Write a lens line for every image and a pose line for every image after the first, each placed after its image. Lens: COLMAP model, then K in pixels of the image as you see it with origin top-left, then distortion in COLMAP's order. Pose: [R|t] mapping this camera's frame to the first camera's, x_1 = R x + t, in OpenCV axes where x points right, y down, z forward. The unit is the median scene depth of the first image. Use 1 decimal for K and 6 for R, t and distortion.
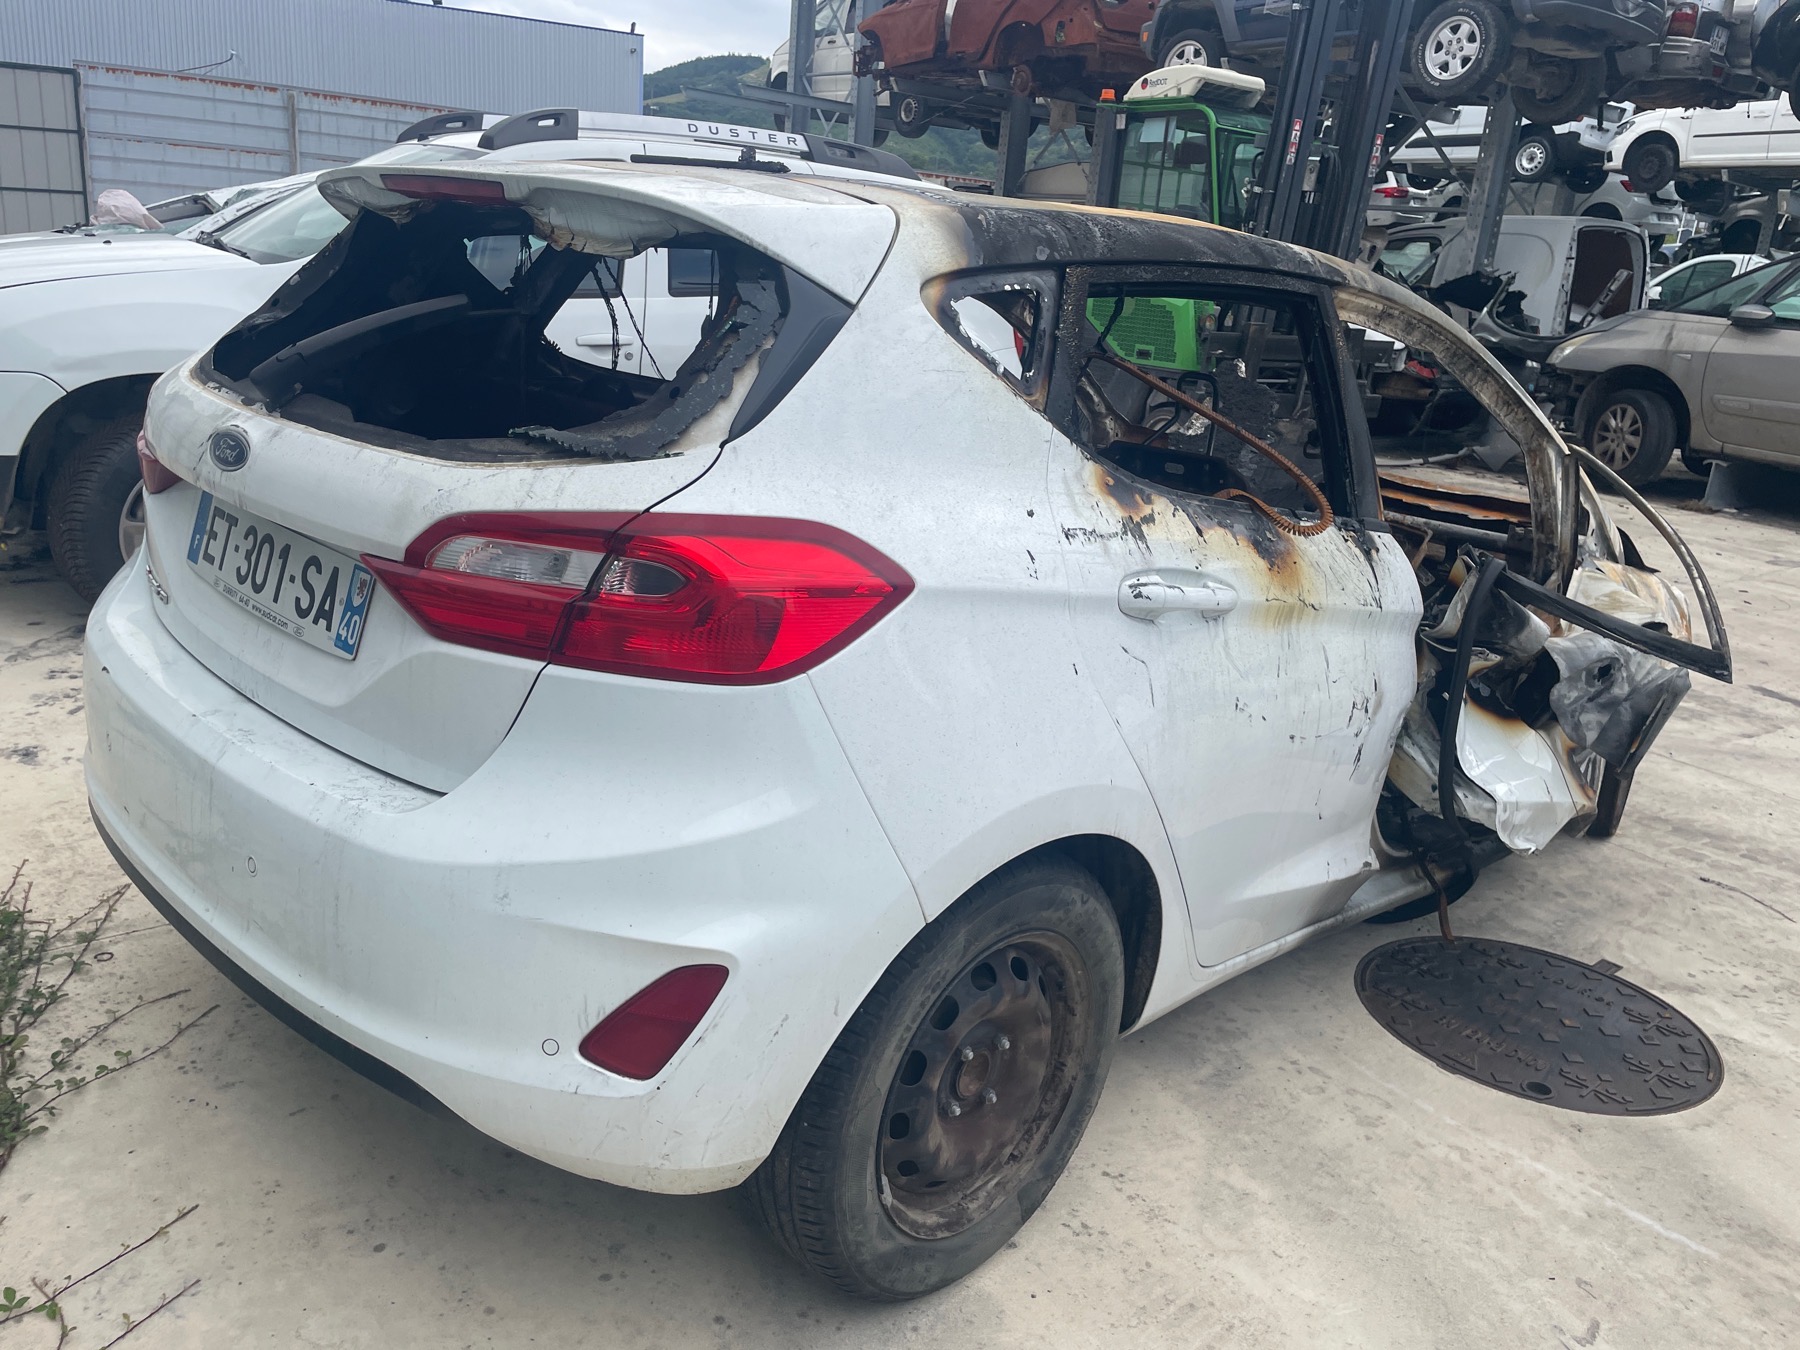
lens RADIAL K [[1381.1, 0, 888.1], [0, 1381.1, 669.8], [0, 0, 1]] dist [0.015287, -0.014966]
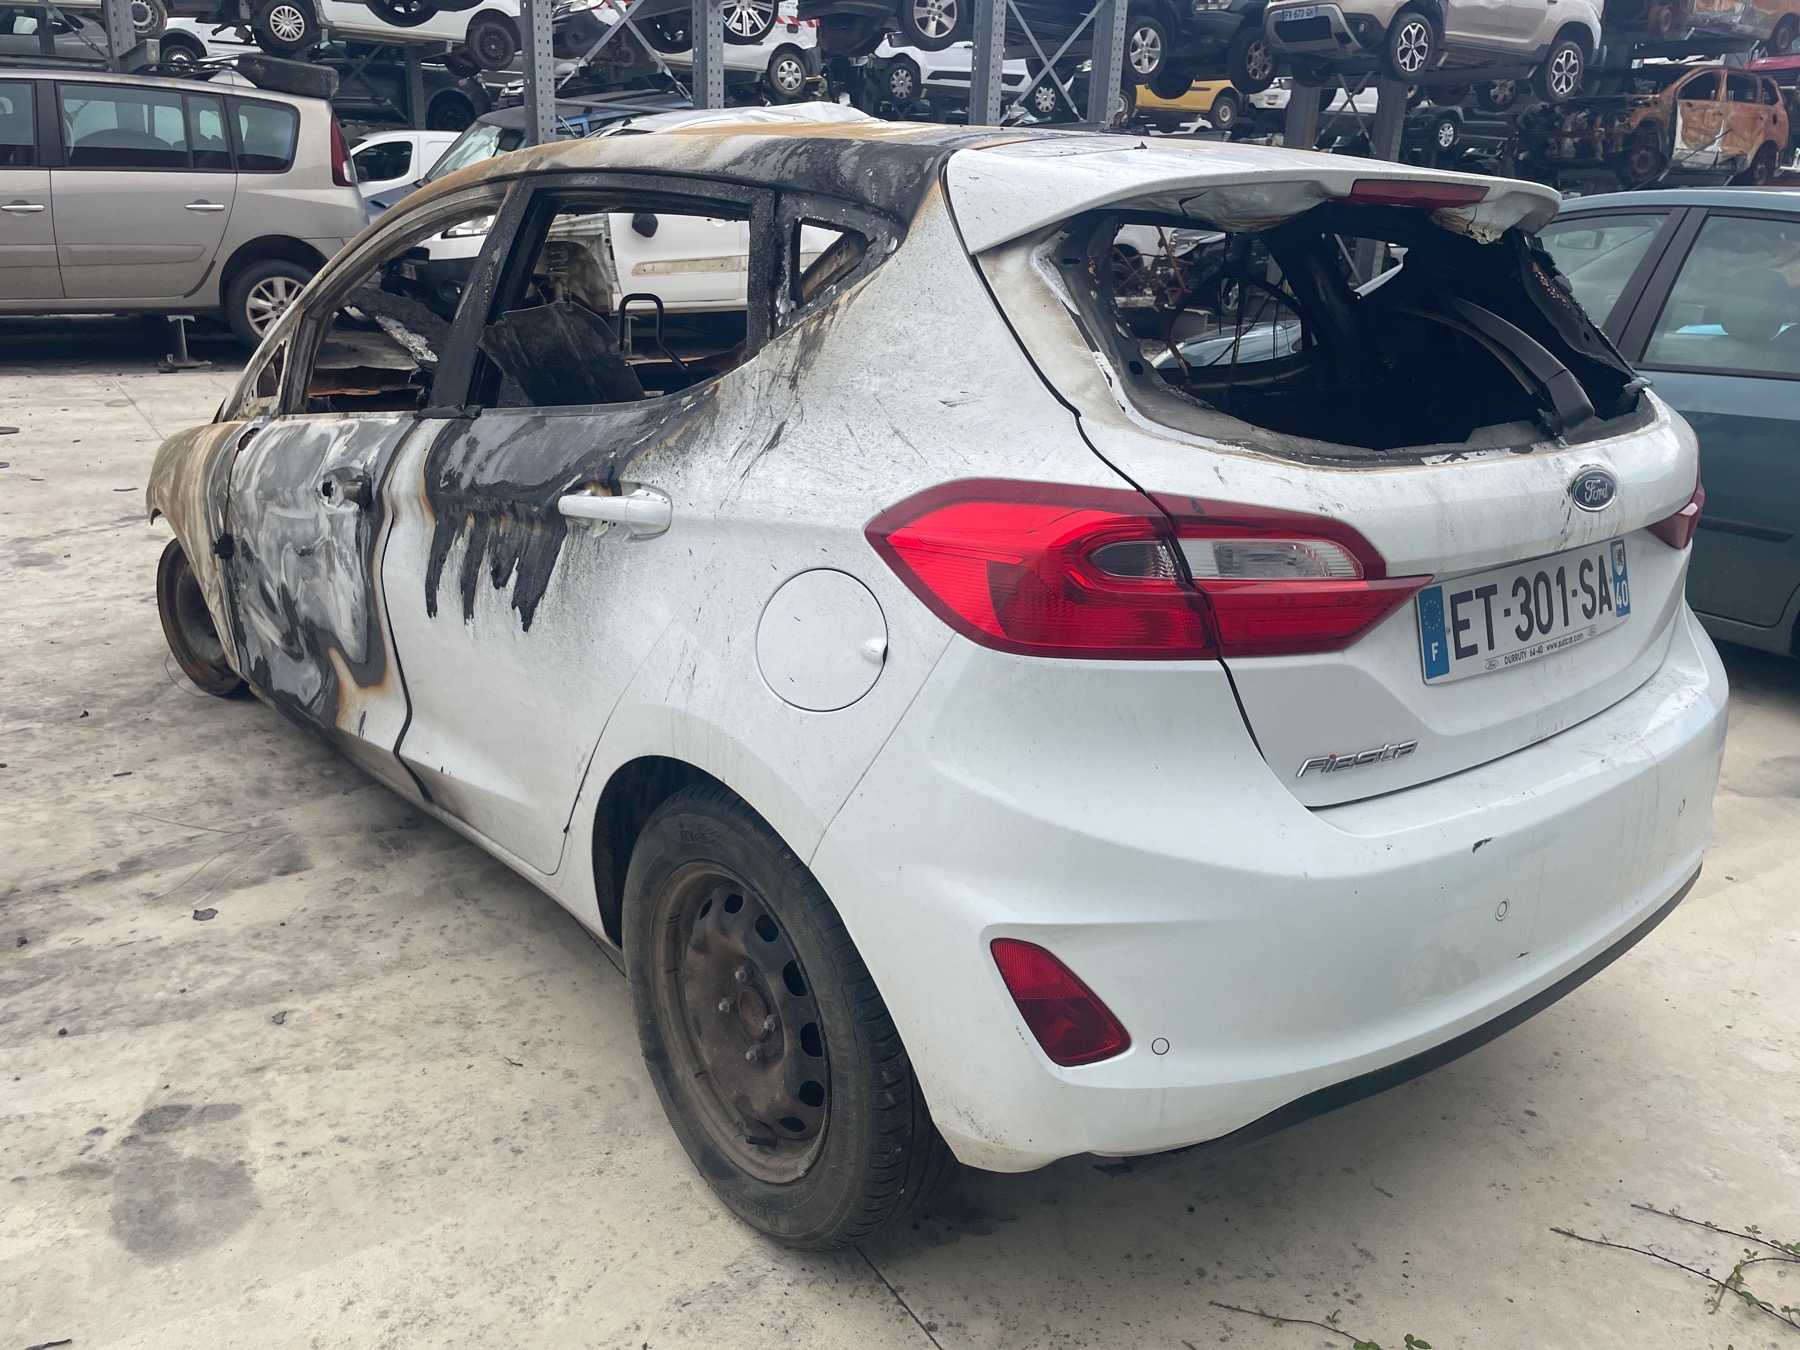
lens RADIAL K [[1381.1, 0, 892.8], [0, 1381.1, 669.1], [0, 0, 1]] dist [0.015287, -0.014966]
pose [[0.090374, -0.384476, 0.918701, -1.399015], [0.268721, 0.897674, 0.349242, -0.495794], [-0.958969, 0.215312, 0.184443, 1.261915]]
